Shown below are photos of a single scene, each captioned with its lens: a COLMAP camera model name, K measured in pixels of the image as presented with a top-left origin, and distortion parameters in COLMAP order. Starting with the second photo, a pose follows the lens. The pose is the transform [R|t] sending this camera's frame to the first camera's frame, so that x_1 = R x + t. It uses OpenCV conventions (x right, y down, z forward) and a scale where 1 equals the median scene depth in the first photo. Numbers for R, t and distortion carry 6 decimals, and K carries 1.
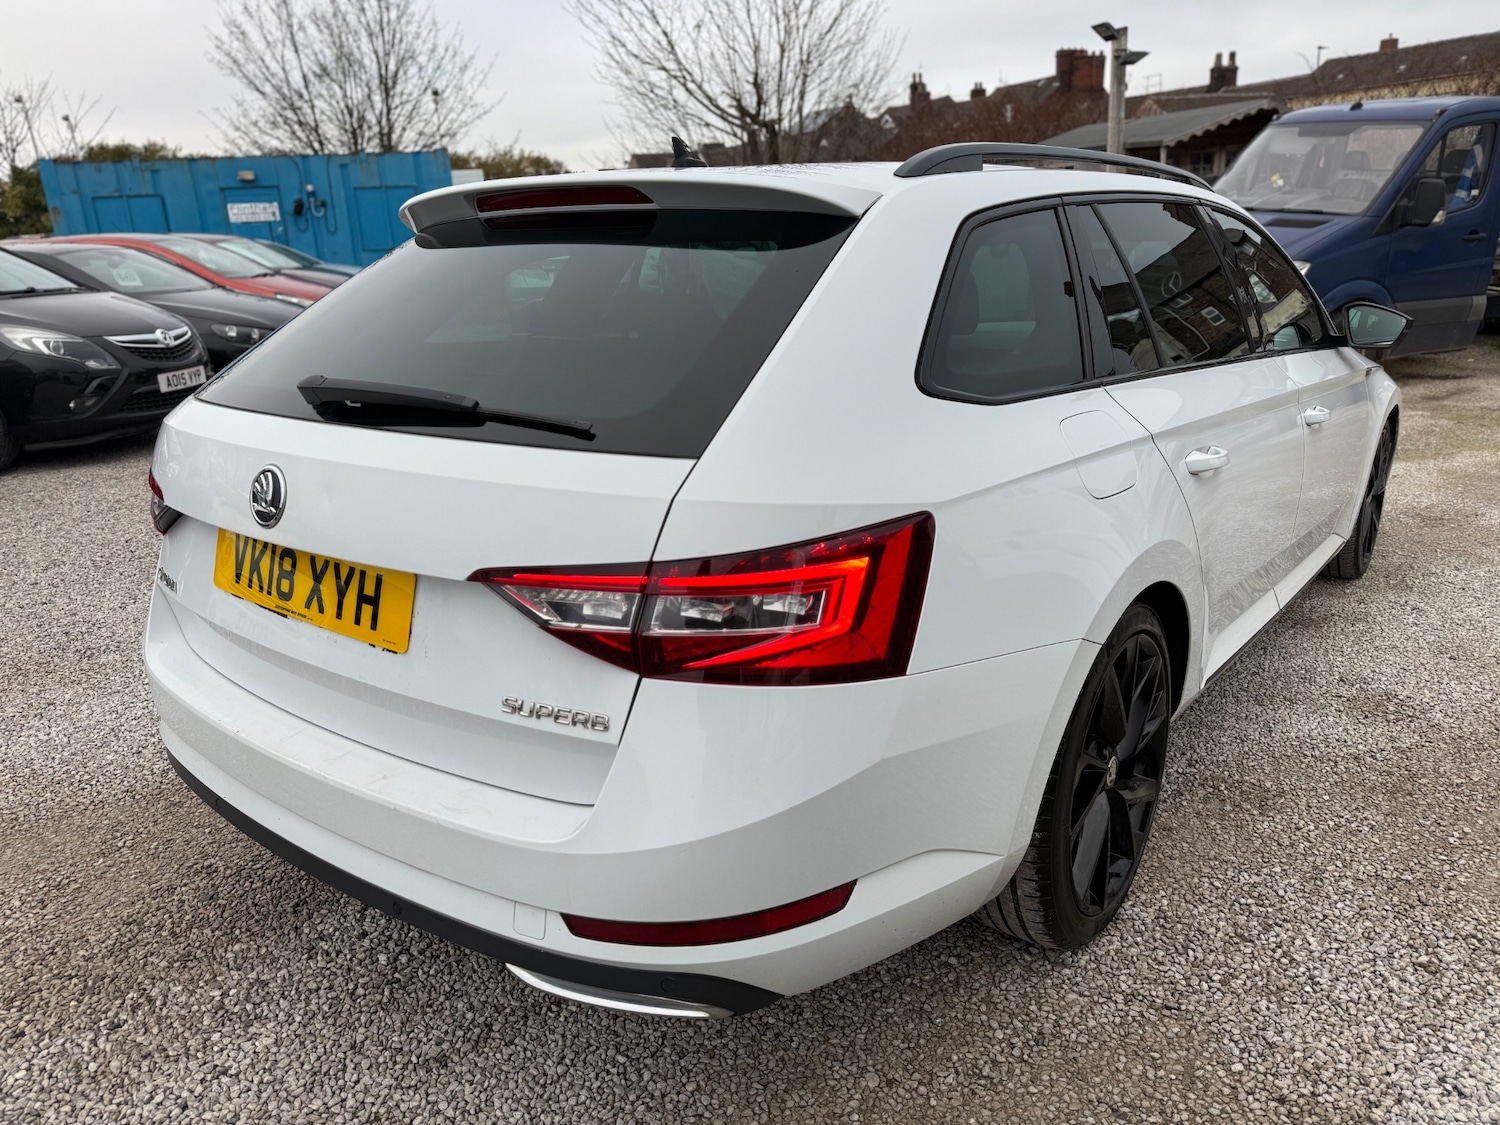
lens RADIAL K [[1064.8, 0, 750.0], [0, 1064.8, 562.5], [0, 0, 1]] dist [0.024353, -0.029476]
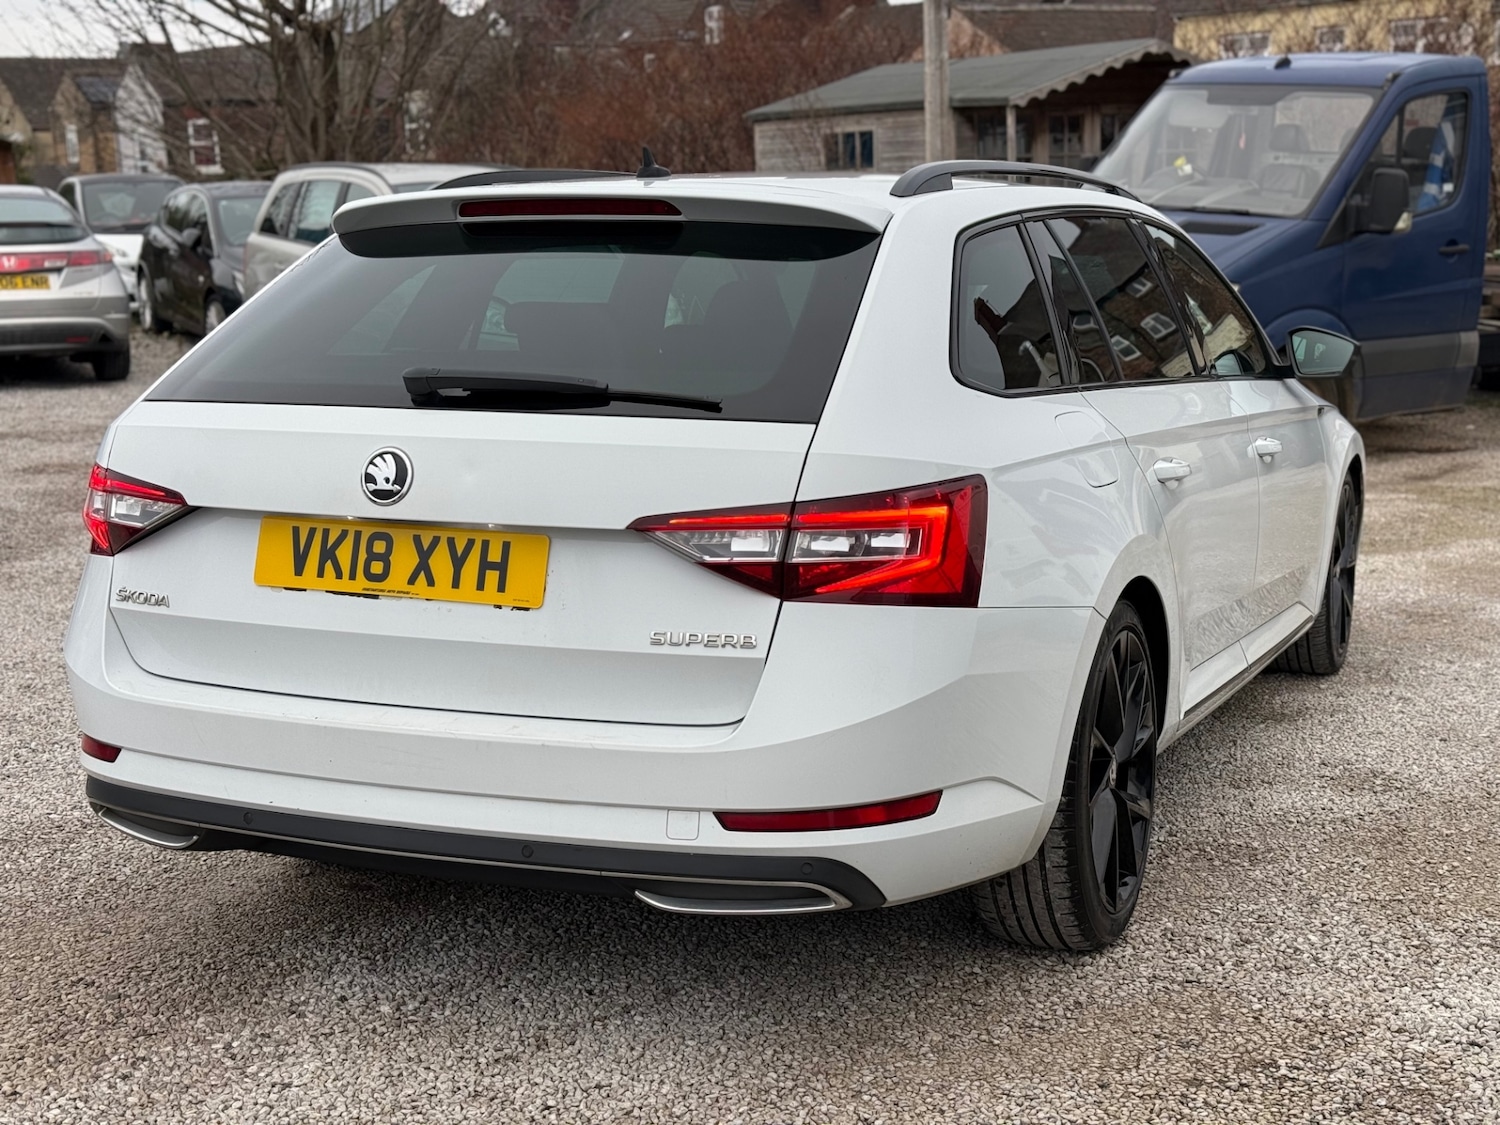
lens RADIAL K [[2082.0, 0, 750.0], [0, 2082.0, 562.5], [0, 0, 1]] dist [0.201838, -0.412874]
pose [[0.970139, -0.019820, 0.241739, -0.313173], [0.053195, 0.989778, -0.132327, 0.166025], [-0.236645, 0.141235, 0.961276, -0.566836]]
